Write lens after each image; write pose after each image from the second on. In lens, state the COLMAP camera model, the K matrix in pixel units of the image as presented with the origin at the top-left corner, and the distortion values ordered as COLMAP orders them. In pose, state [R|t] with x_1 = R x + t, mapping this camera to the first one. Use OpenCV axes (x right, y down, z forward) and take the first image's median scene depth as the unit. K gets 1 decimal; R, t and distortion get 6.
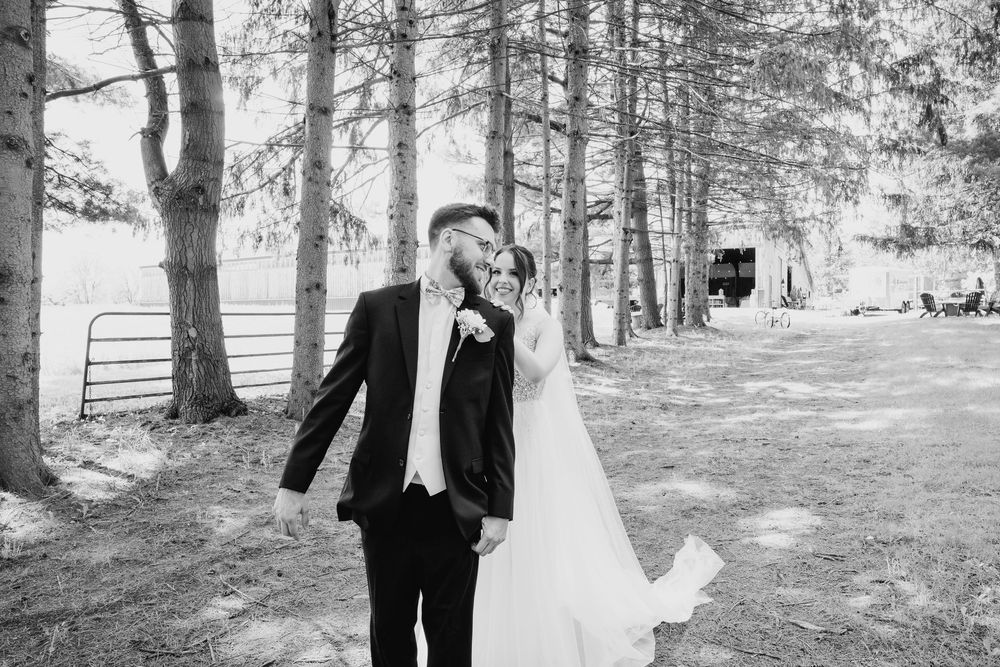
lens RADIAL K [[694.9, 0, 501.8], [0, 694.9, 335.4], [0, 0, 1]] dist [-0.173969, 0.130579]
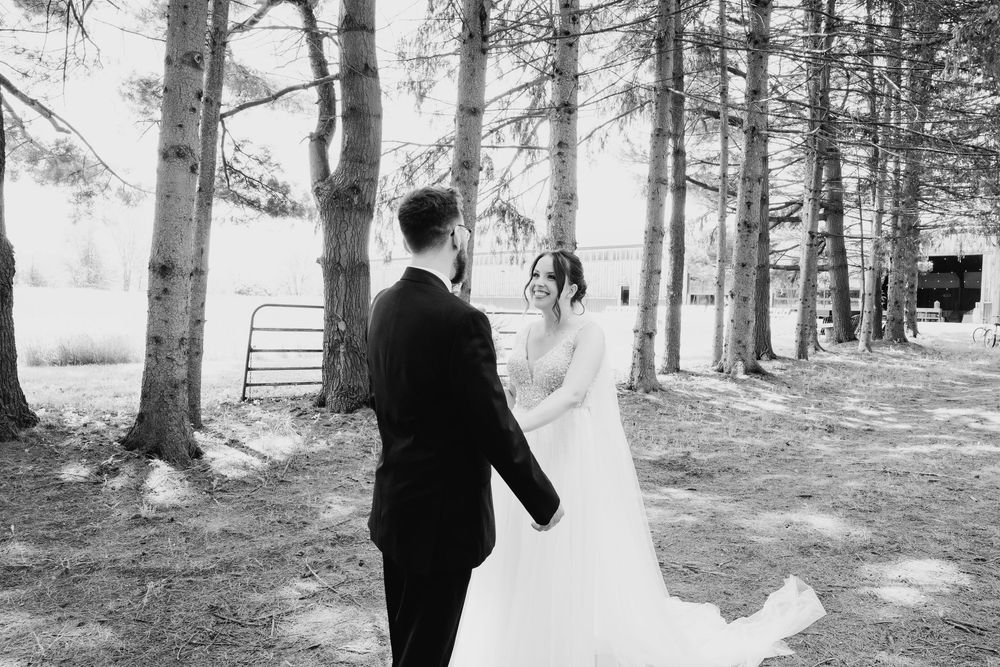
lens RADIAL K [[707.9, 0, 500.0], [0, 707.9, 333.5], [0, 0, 1]] dist [-0.176890, 0.131158]
pose [[0.960535, 0.042327, -0.274921, 0.062425], [-0.044078, 0.999028, -0.000193, -0.002555], [0.274645, 0.012304, 0.961467, 0.015241]]
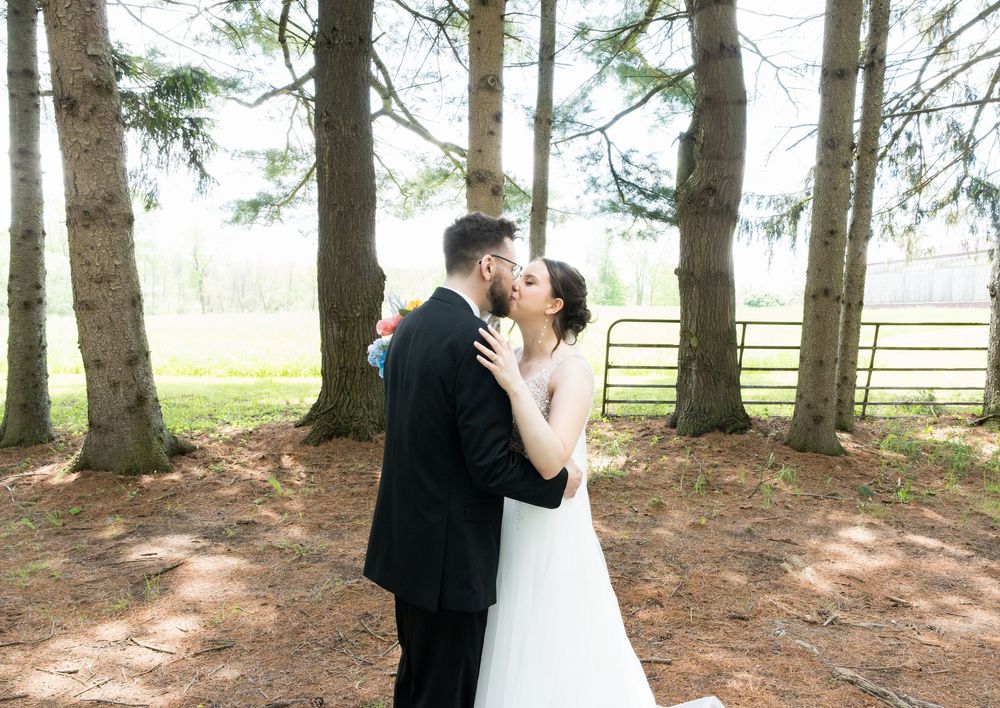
lens RADIAL K [[731.5, 0, 528.0], [0, 731.5, 354.2], [0, 0, 1]] dist [-0.004135, 0.000455]
pose [[0.592817, 0.051419, -0.803694, 0.196150], [-0.035074, 0.998661, 0.038021, -0.014406], [0.804573, 0.005649, 0.593827, 0.151165]]
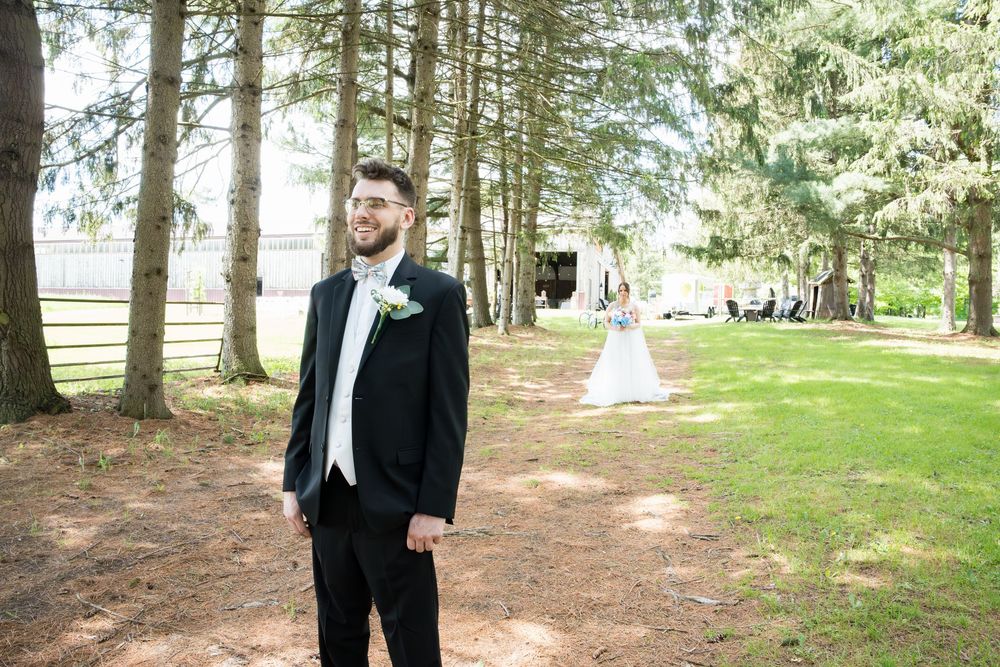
lens RADIAL K [[694.9, 0, 501.8], [0, 694.9, 335.4], [0, 0, 1]] dist [-0.173969, 0.130579]
pose [[0.965231, 0.016523, 0.260876, -0.047341], [-0.016923, 0.999857, -0.000713, 0.005673], [-0.260851, -0.003727, 0.965372, 0.012817]]
